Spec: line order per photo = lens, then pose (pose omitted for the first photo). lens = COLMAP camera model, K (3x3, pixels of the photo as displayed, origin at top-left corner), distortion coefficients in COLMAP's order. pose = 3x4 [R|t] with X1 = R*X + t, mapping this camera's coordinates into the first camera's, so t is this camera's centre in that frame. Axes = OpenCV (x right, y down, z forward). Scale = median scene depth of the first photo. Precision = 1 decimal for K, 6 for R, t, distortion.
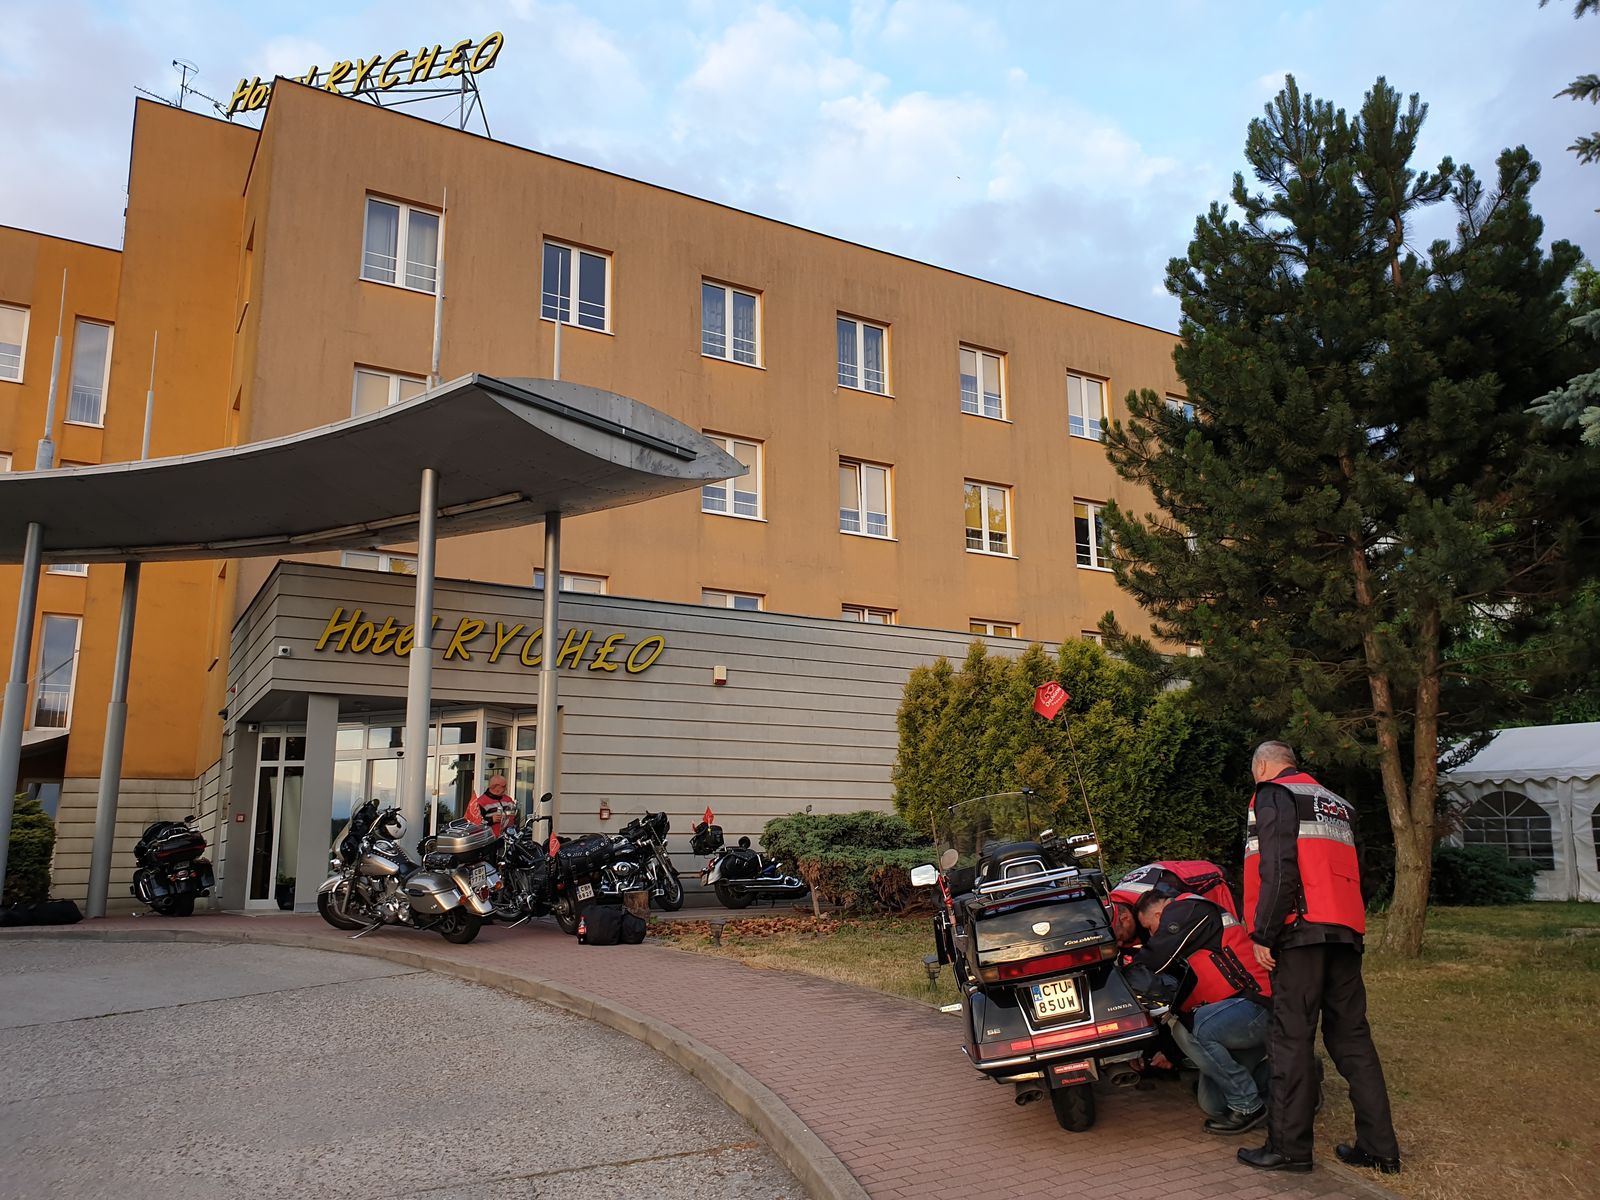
lens RADIAL K [[1226.3, 0, 784.8], [0, 1226.3, 625.4], [0, 0, 1]] dist [0.113308, -0.165583]
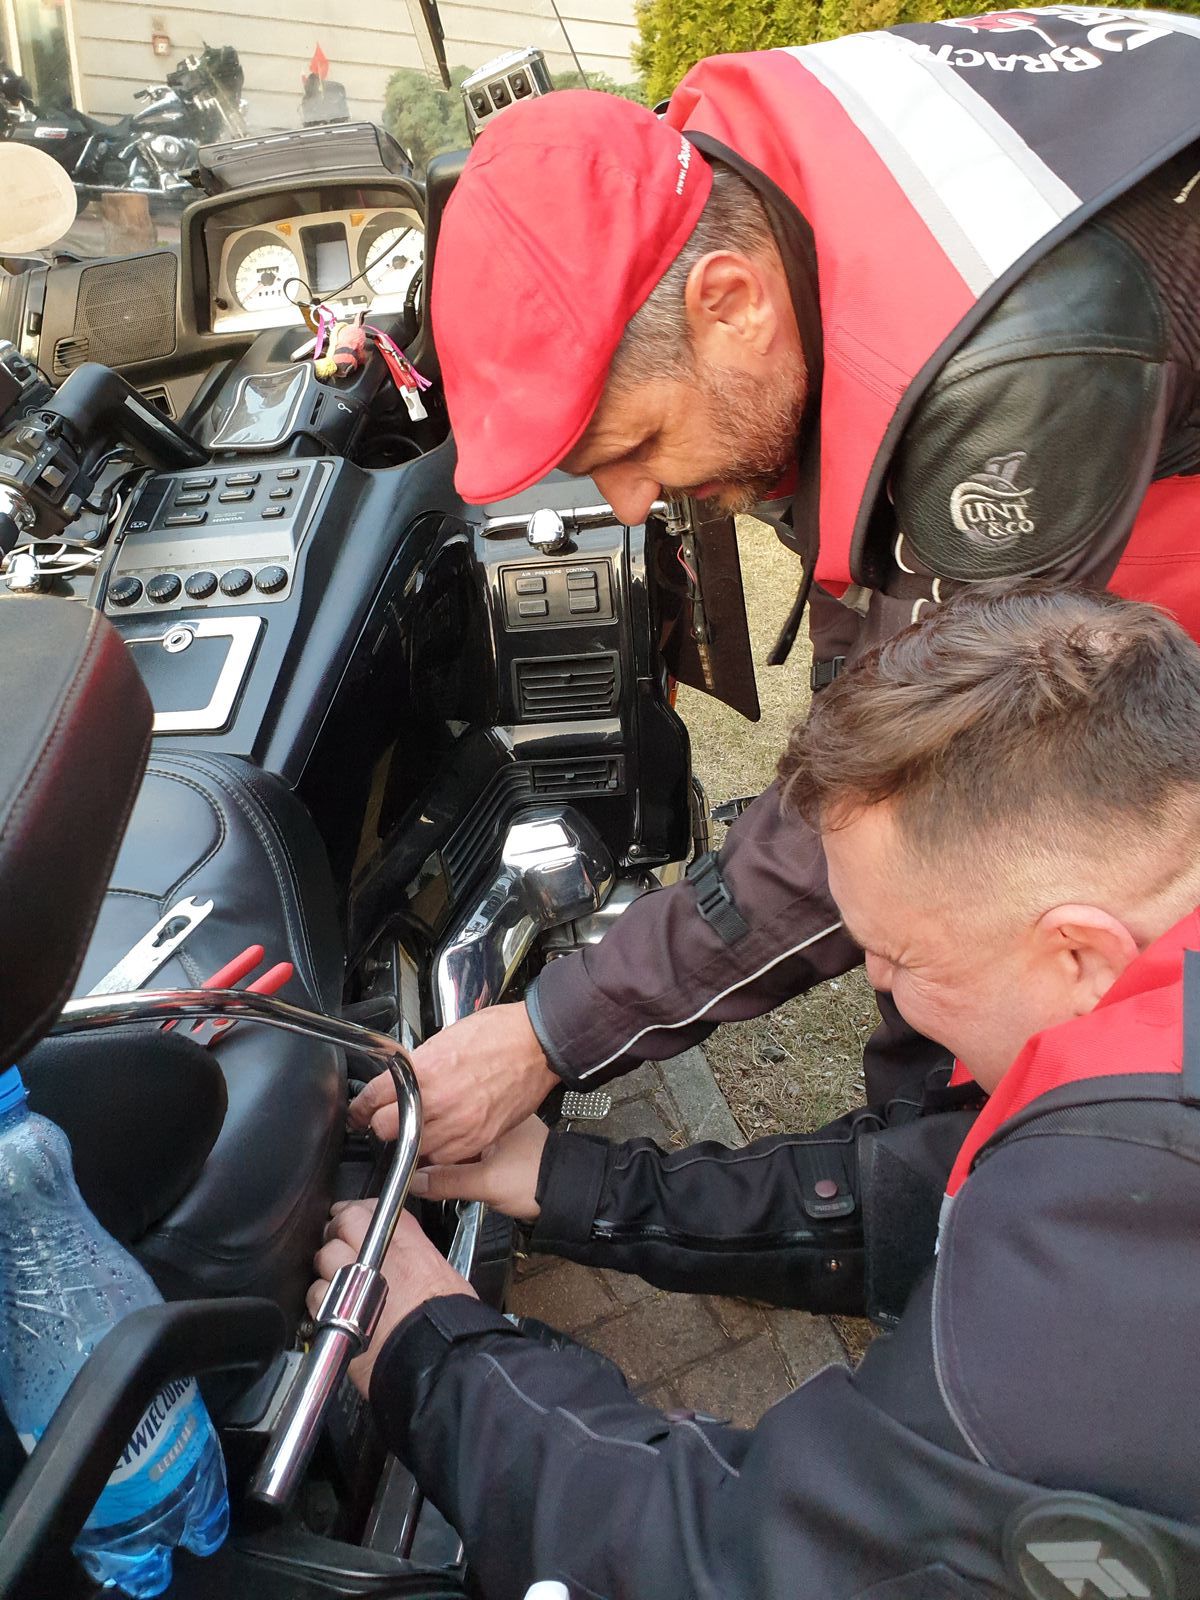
lens RADIAL K [[1213.7, 0, 627.1], [0, 1213.7, 778.6], [0, 0, 1]] dist [-0.002350, -0.006734]
pose [[0.997595, 0.063231, 0.028402, 0.090210], [-0.067376, 0.788262, 0.611640, 0.063099], [0.016287, -0.612083, 0.790626, 0.348914]]
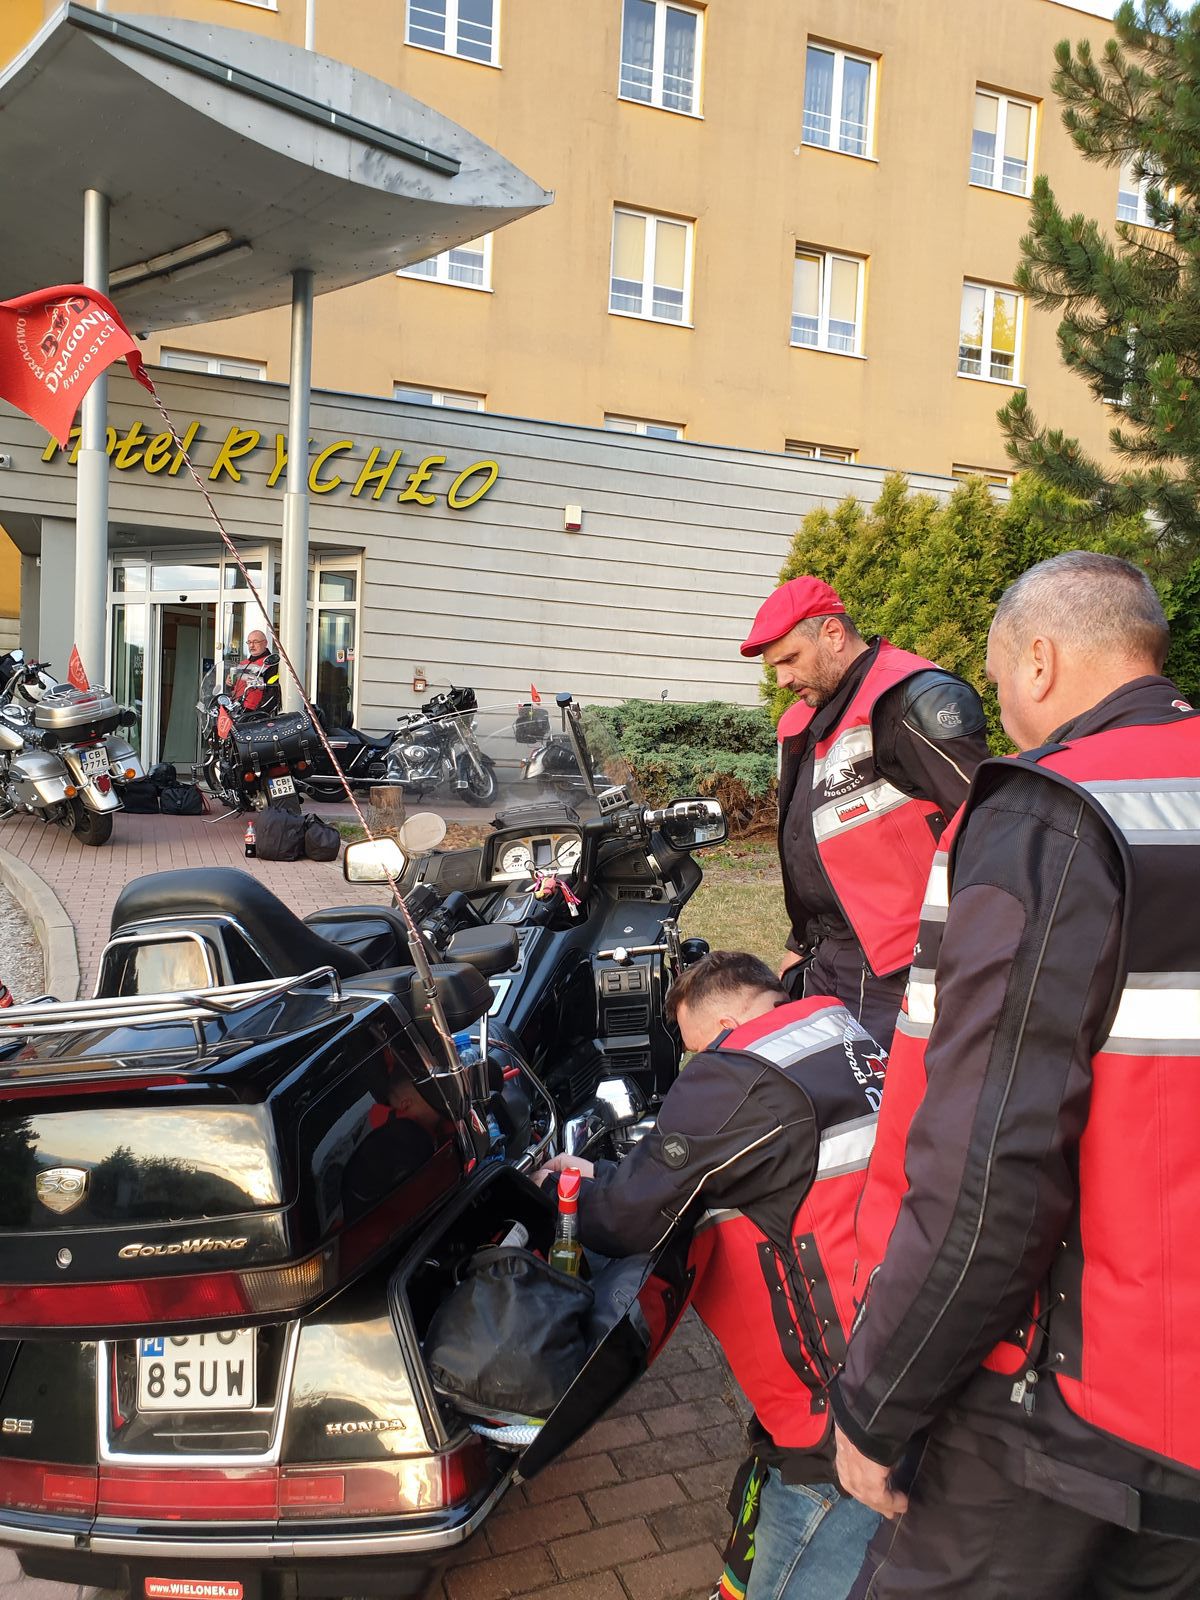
lens RADIAL K [[1242.3, 0, 600.0], [0, 1242.3, 800.0], [0, 0, 1]] dist [0.014626, 0.006162]
pose [[0.985579, 0.066625, -0.155546, 0.112753], [-0.026948, 0.969293, 0.244427, 0.024638], [0.167055, -0.236710, 0.957111, 0.231975]]
